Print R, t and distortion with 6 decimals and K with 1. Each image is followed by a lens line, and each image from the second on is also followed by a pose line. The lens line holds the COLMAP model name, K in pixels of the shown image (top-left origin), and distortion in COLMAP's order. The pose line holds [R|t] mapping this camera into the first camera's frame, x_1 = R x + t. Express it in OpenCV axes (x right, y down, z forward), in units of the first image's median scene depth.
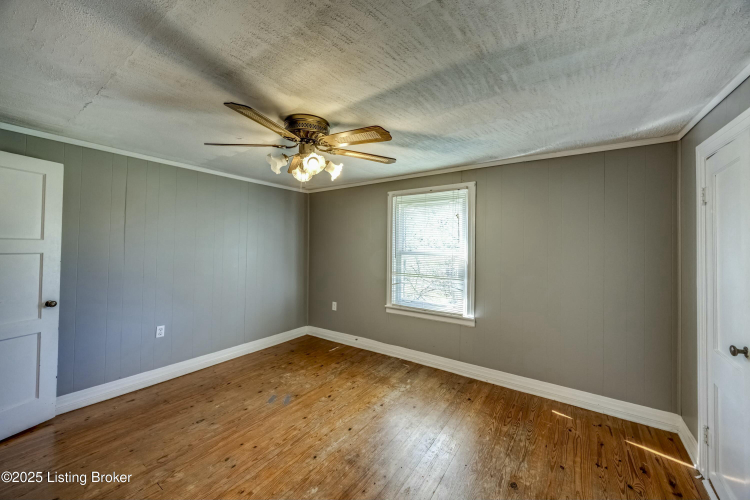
lens RADIAL K [[283.8, 0, 375.0], [0, 283.8, 250.0], [0, 0, 1]] dist [-0.008458, 0.000093]
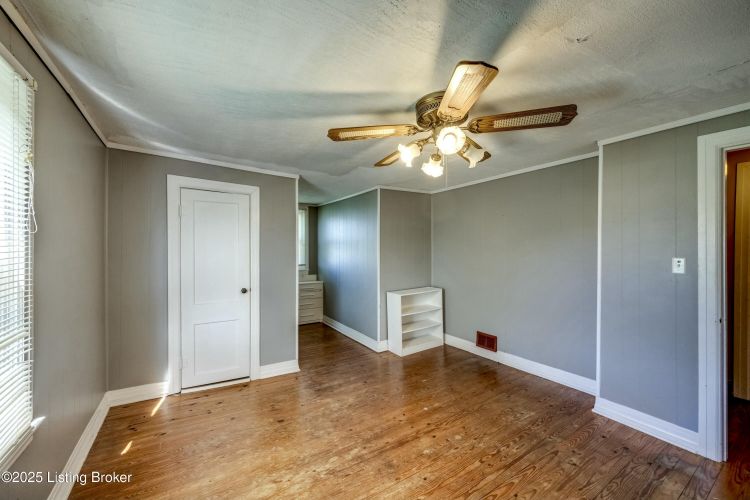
lens RADIAL K [[283.8, 0, 375.0], [0, 283.8, 250.0], [0, 0, 1]] dist [-0.008458, 0.000093]
pose [[-0.923476, -0.014255, 0.383392, -0.417549], [-0.010100, 0.999866, 0.012850, -0.011992], [-0.383524, 0.007994, -0.923496, 1.975292]]
